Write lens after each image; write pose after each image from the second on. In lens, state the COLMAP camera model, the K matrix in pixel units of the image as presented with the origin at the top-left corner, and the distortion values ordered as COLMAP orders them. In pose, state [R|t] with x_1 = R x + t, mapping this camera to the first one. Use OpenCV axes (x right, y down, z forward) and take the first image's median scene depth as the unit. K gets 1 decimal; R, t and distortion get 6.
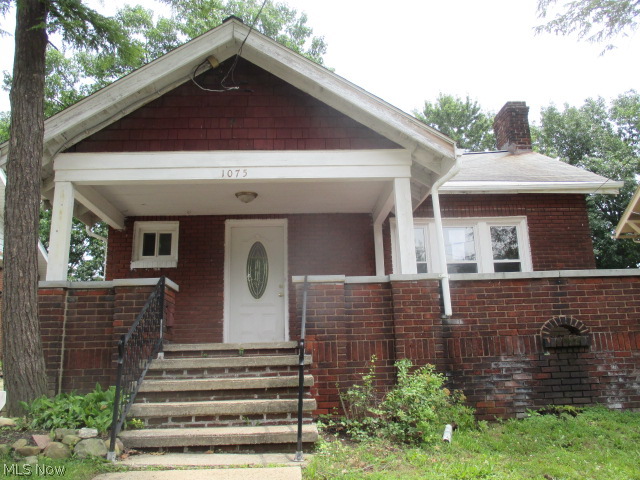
lens RADIAL K [[535.6, 0, 320.0], [0, 535.6, 240.0], [0, 0, 1]] dist [-0.020879, 0.009577]
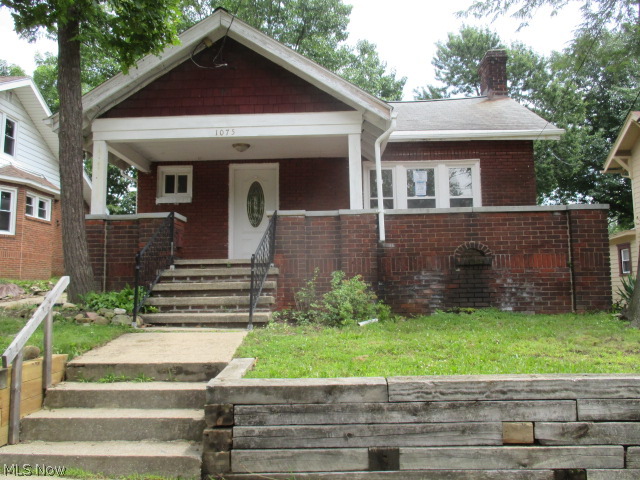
lens RADIAL K [[535.6, 0, 320.0], [0, 535.6, 240.0], [0, 0, 1]] dist [-0.020879, 0.009577]
pose [[0.996841, 0.006191, -0.079176, 0.188386], [0.004398, 0.991124, 0.132867, -0.038441], [0.079296, -0.132796, 0.987966, -0.330171]]
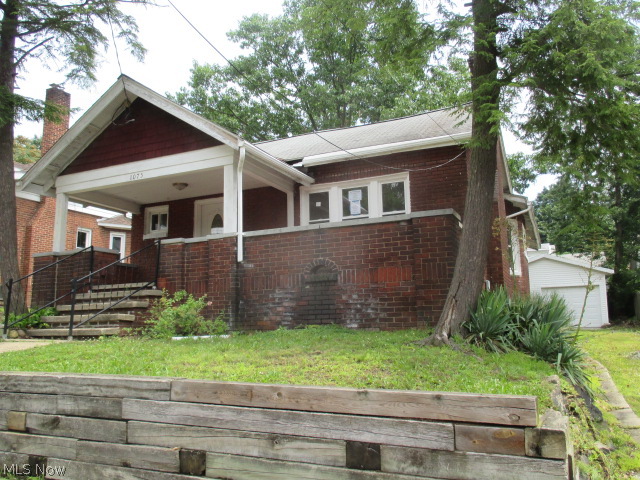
lens RADIAL K [[535.6, 0, 320.0], [0, 535.6, 240.0], [0, 0, 1]] dist [-0.020879, 0.009577]
pose [[0.889737, -0.061541, -0.452305, 1.063293], [0.098424, 0.993427, 0.058446, 0.021537], [0.445736, -0.096519, 0.889946, -0.165463]]
